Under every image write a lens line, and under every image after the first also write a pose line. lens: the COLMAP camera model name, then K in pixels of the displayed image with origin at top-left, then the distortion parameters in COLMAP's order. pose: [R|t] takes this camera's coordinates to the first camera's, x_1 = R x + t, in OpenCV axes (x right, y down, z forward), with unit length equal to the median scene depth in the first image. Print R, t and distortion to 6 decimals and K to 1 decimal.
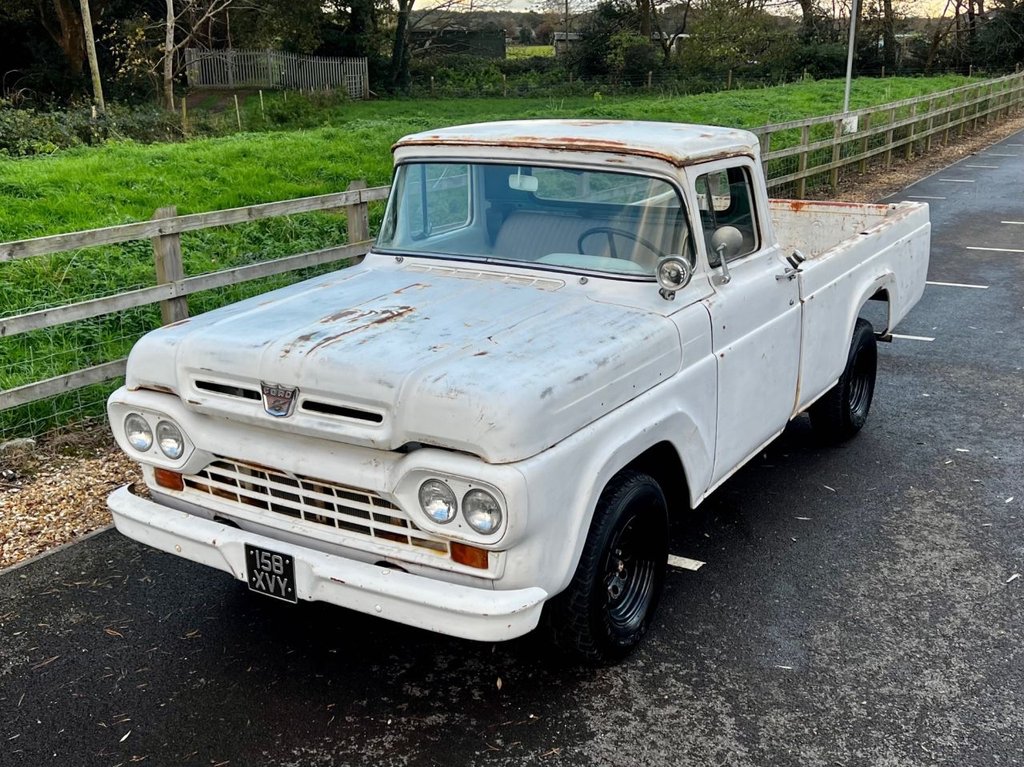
lens RADIAL K [[1135.6, 0, 547.0], [0, 1135.6, 405.2], [0, 0, 1]] dist [0.034839, 0.000000]
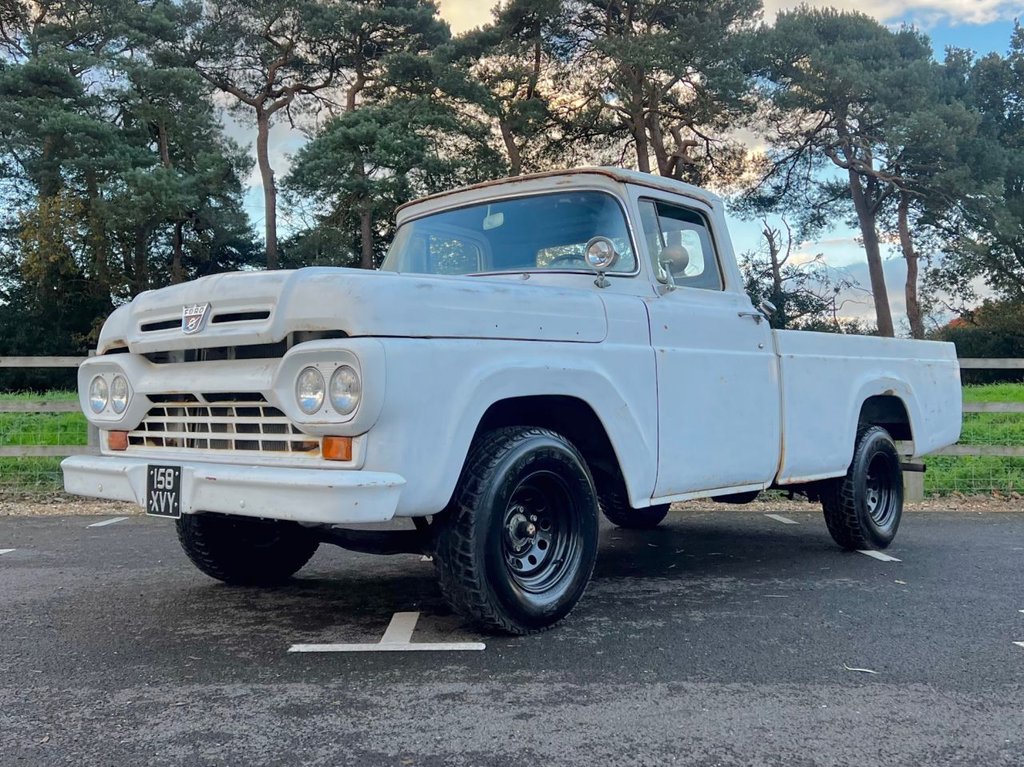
lens RADIAL K [[1021.9, 0, 518.1], [0, 1021.9, 328.8], [0, 0, 1]] dist [0.045251, 0.000000]
pose [[0.982303, -0.007007, -0.187167, 0.232533], [-0.063240, 0.928208, -0.366648, 0.324801], [0.176299, 0.371996, 0.911339, 0.175330]]
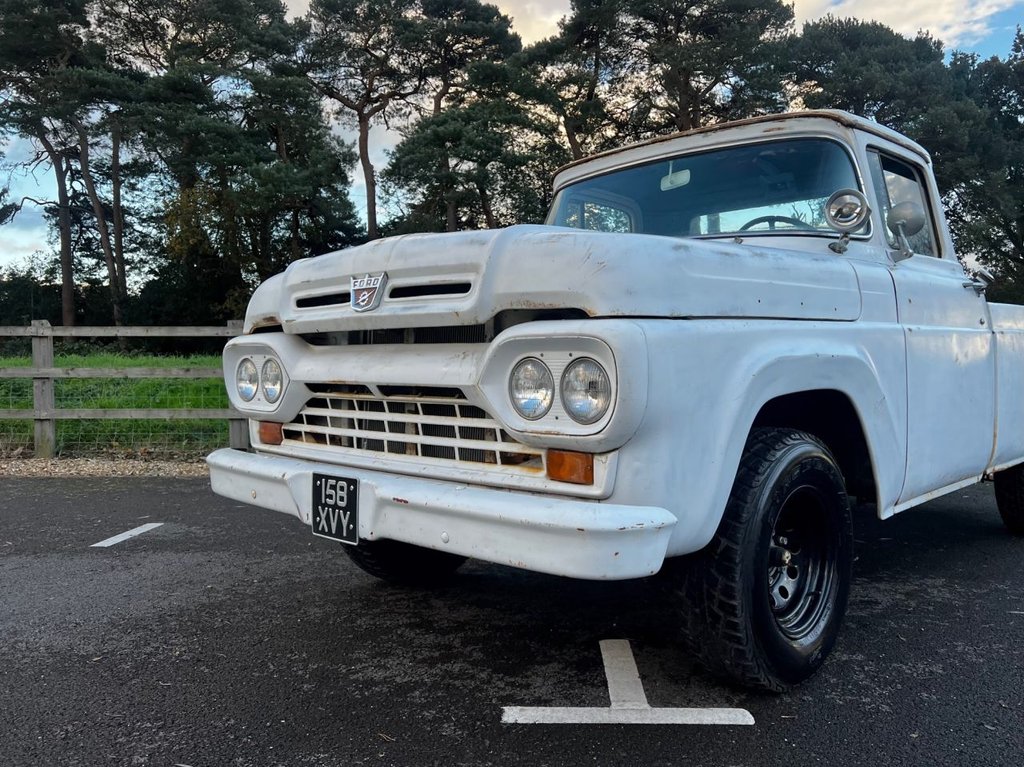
lens RADIAL K [[822.9, 0, 533.8], [0, 822.9, 350.9], [0, 0, 1]] dist [0.045524, -0.027674]
pose [[0.975008, 0.005058, -0.222114, 0.024007], [-0.074360, 0.949511, -0.304795, 0.208428], [0.209358, 0.313694, 0.926156, 0.449866]]
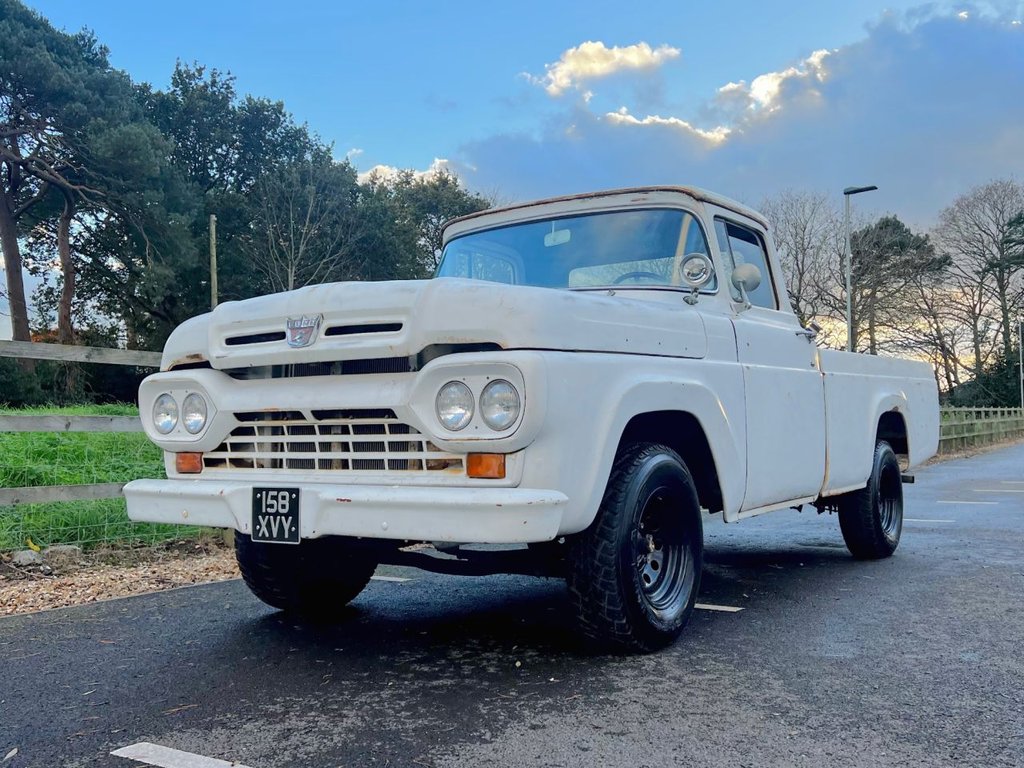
lens RADIAL K [[979.8, 0, 560.5], [0, 979.8, 378.4], [0, 0, 1]] dist [0.070092, 0.000000]
pose [[0.999378, -0.004105, -0.035016, 0.020358], [-0.008577, 0.935052, -0.354407, 0.325751], [0.034196, 0.354487, 0.934435, 0.207734]]
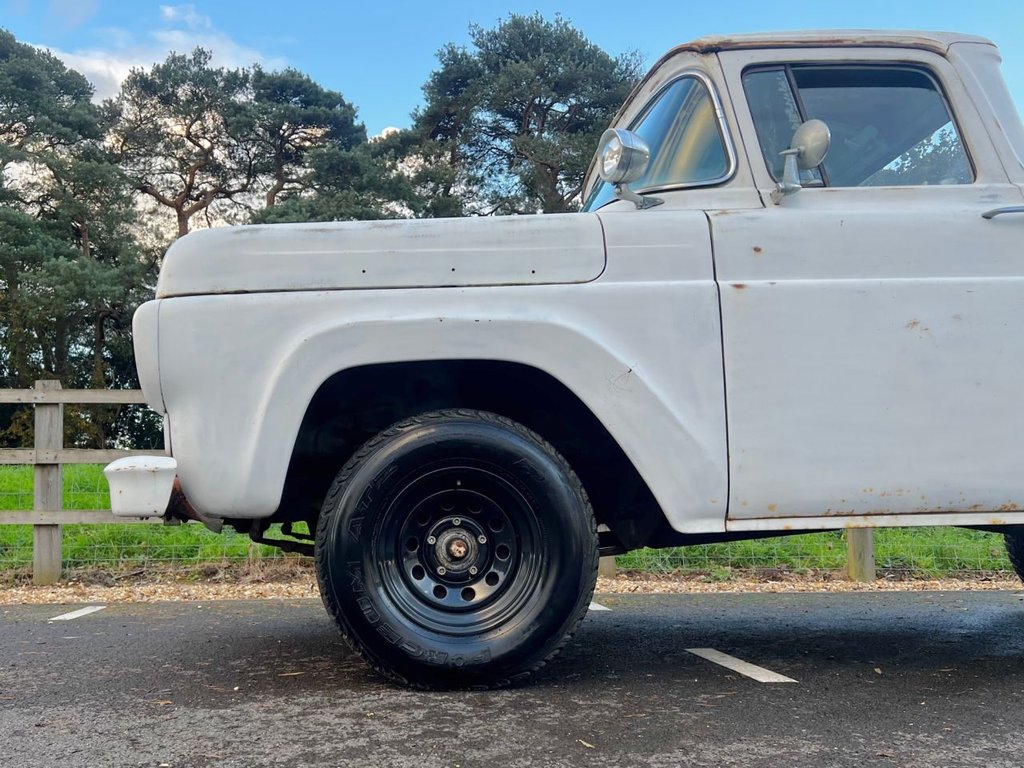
lens RADIAL K [[900.4, 0, 426.3], [0, 900.4, 431.3], [0, 0, 1]] dist [0.037000, 0.002137]
pose [[0.989622, -0.011469, -0.143235, -0.286936], [-0.044793, 0.922518, -0.383347, 0.206622], [0.136534, 0.385785, 0.912430, 0.873247]]
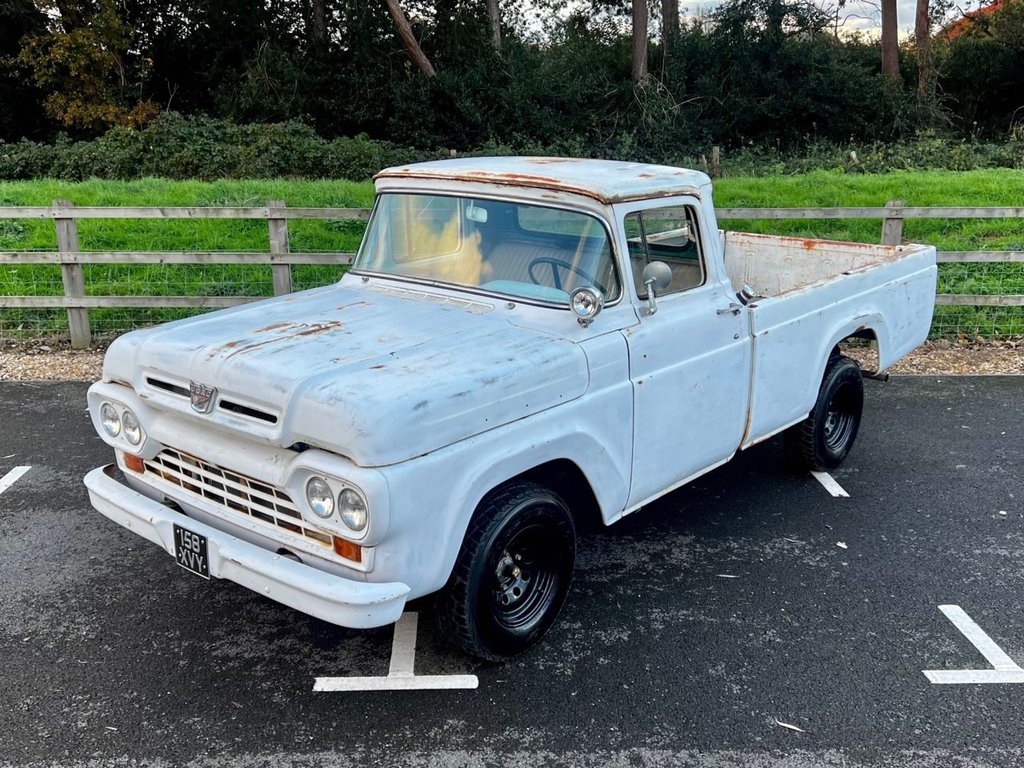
lens RADIAL K [[1072.6, 0, 493.7], [0, 1072.6, 392.0], [0, 0, 1]] dist [0.029139, 0.000000]
pose [[0.983725, 0.058122, -0.170020, 0.223425], [-0.062718, 0.997793, -0.021786, -0.005399], [0.168379, 0.032095, 0.985200, -0.006900]]
